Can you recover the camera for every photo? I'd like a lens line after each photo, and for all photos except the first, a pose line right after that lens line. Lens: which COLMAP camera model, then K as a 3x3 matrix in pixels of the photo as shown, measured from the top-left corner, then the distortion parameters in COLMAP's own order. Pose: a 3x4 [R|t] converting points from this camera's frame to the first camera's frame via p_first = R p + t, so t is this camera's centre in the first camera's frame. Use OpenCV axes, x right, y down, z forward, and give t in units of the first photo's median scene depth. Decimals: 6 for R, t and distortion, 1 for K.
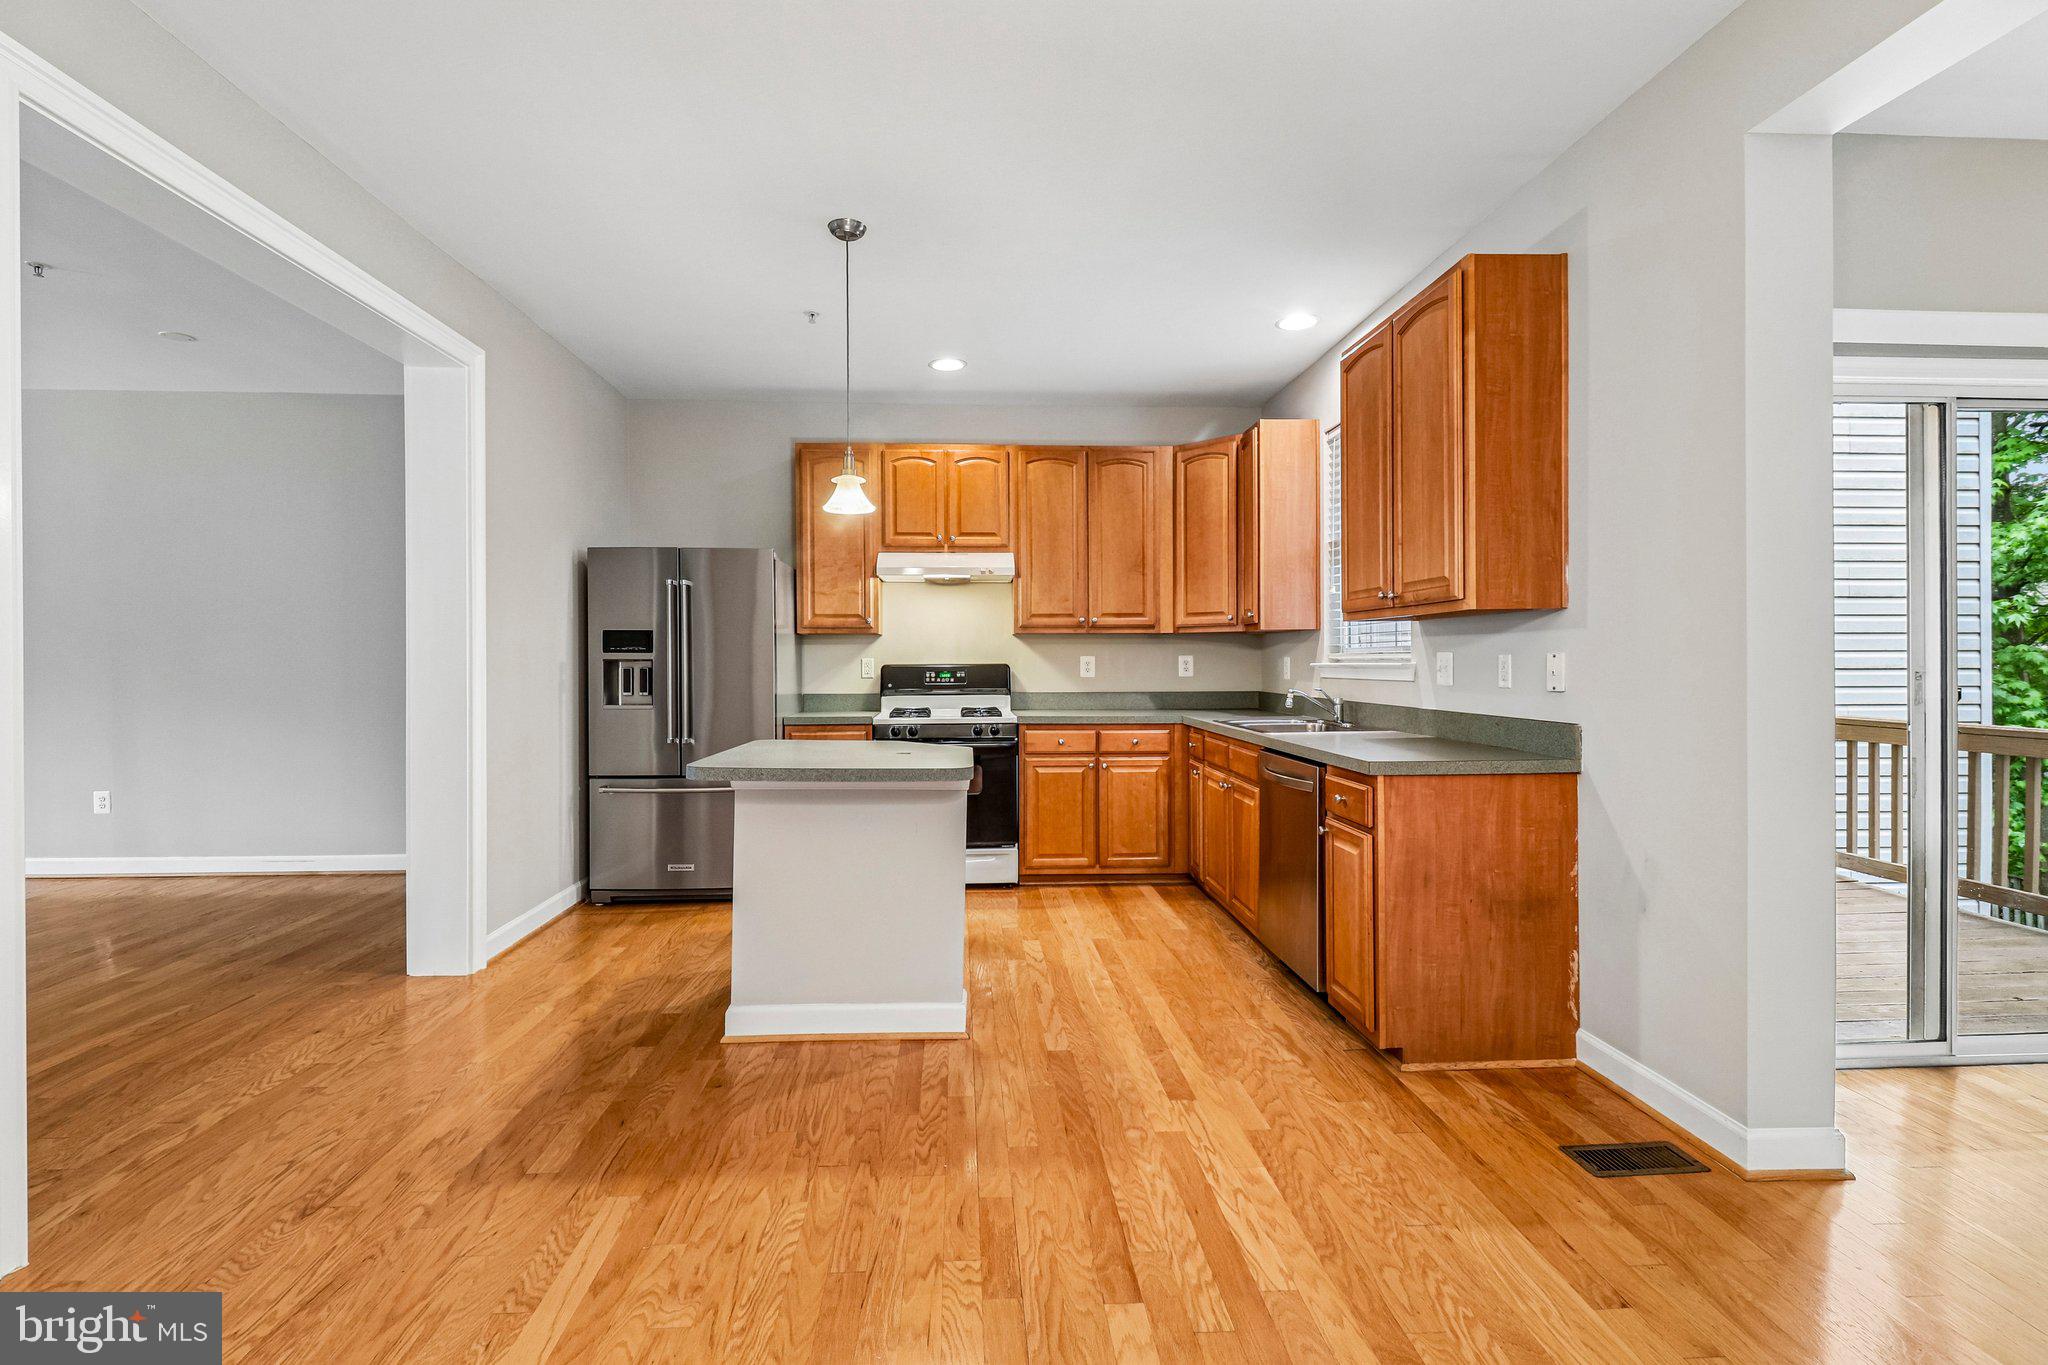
lens RADIAL K [[935.6, 0, 998.3], [0, 935.6, 665.3], [0, 0, 1]] dist [0.012450, -0.000231]
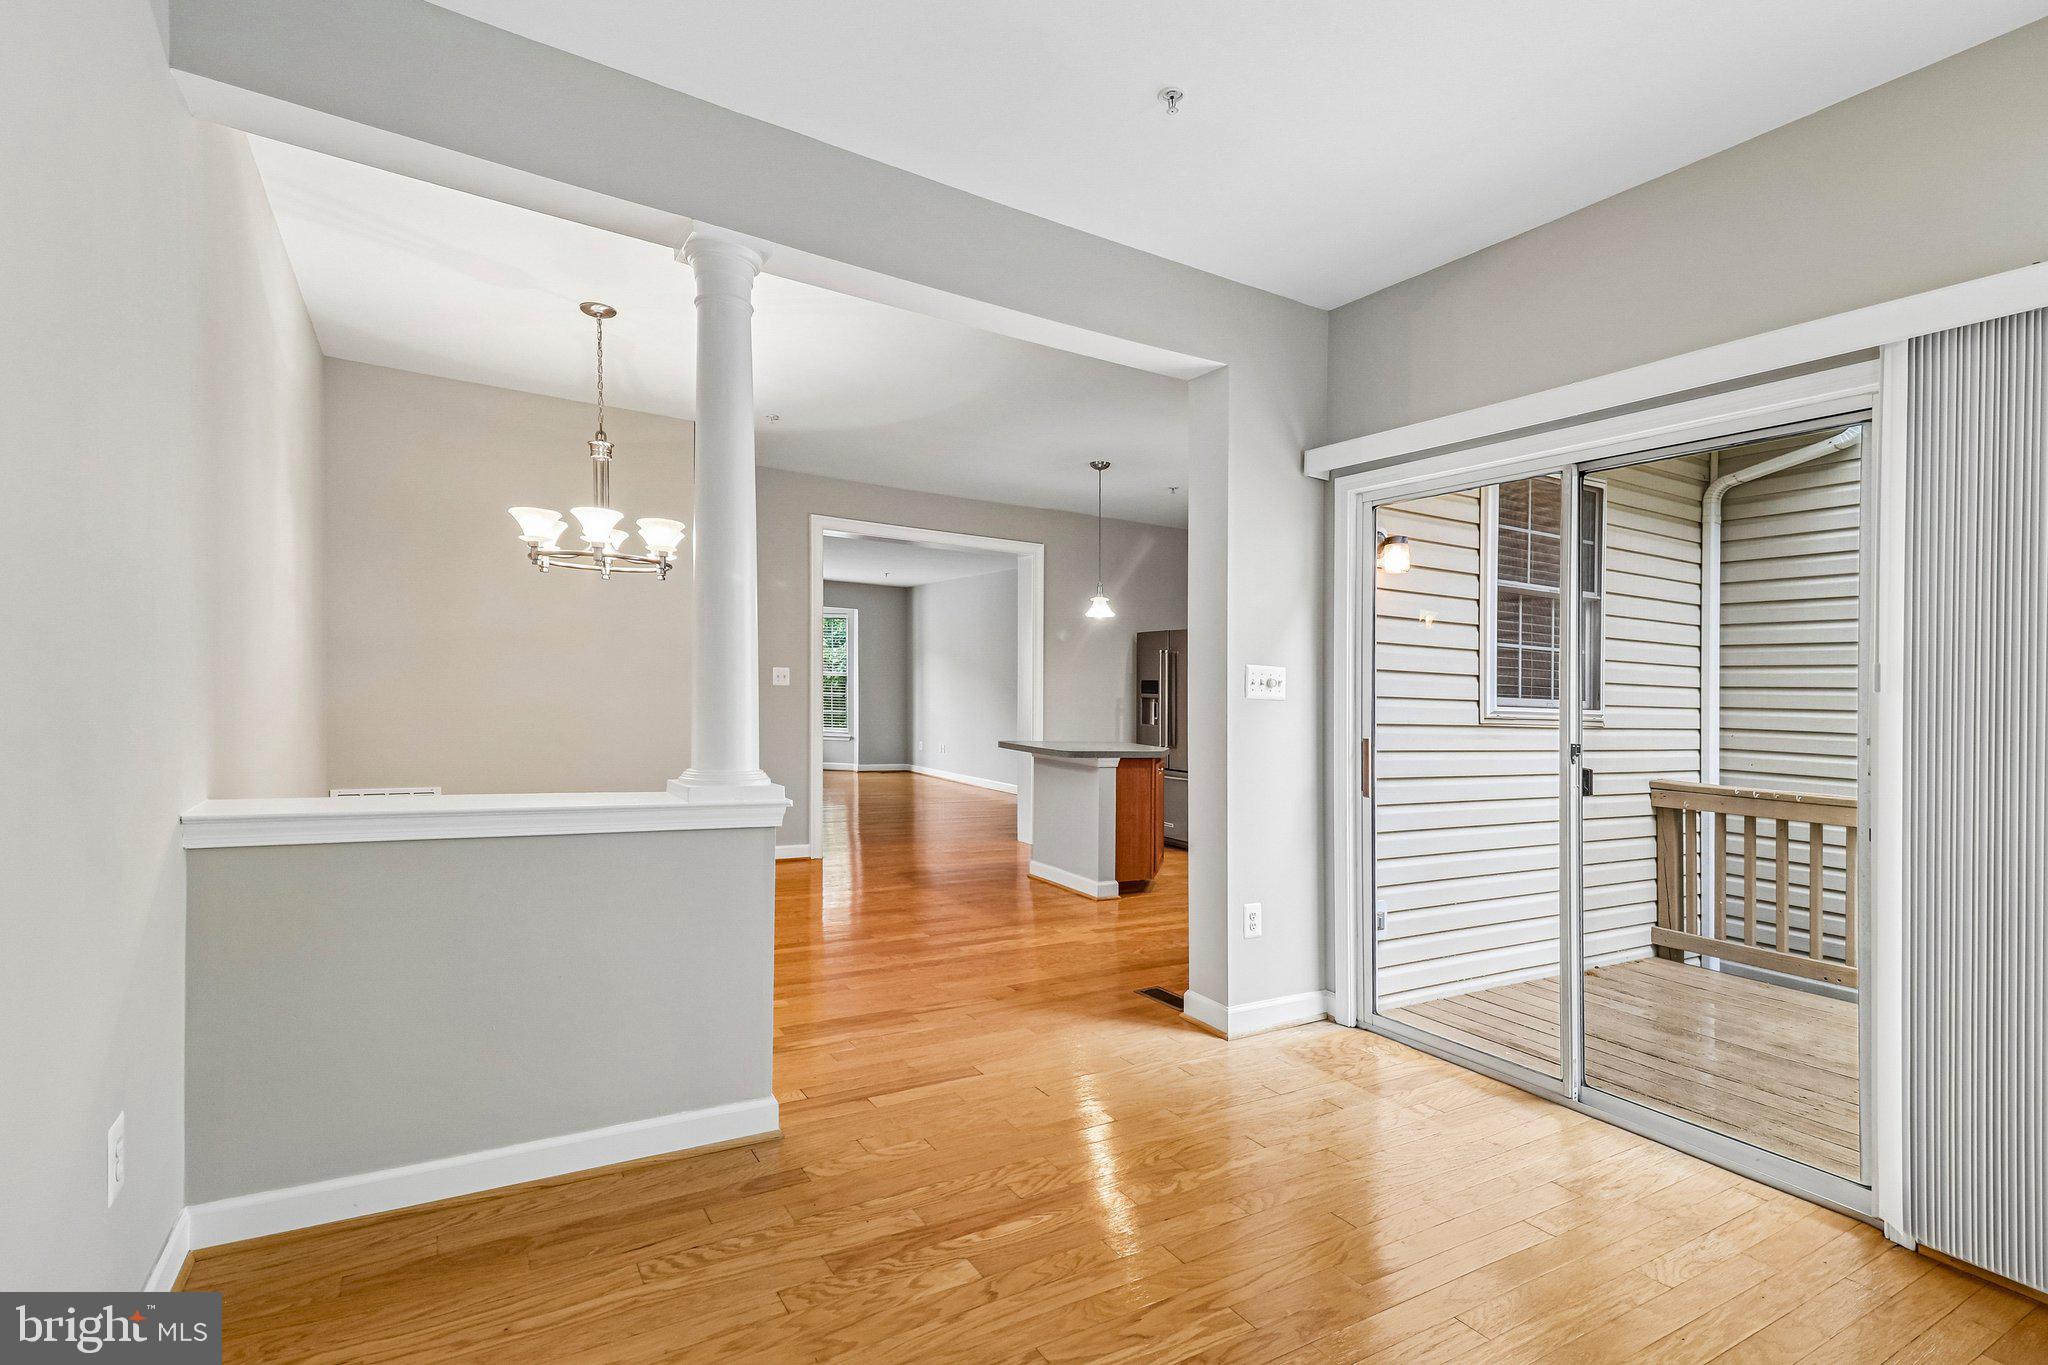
lens RADIAL K [[960.7, 0, 1018.7], [0, 960.7, 754.0], [0, 0, 1]] dist [-0.000500, -0.000231]
pose [[0.462954, 0.070922, -0.883541, 1.678010], [-0.032106, 0.997481, 0.063246, -0.011028], [0.885801, -0.000913, 0.464065, -0.027149]]
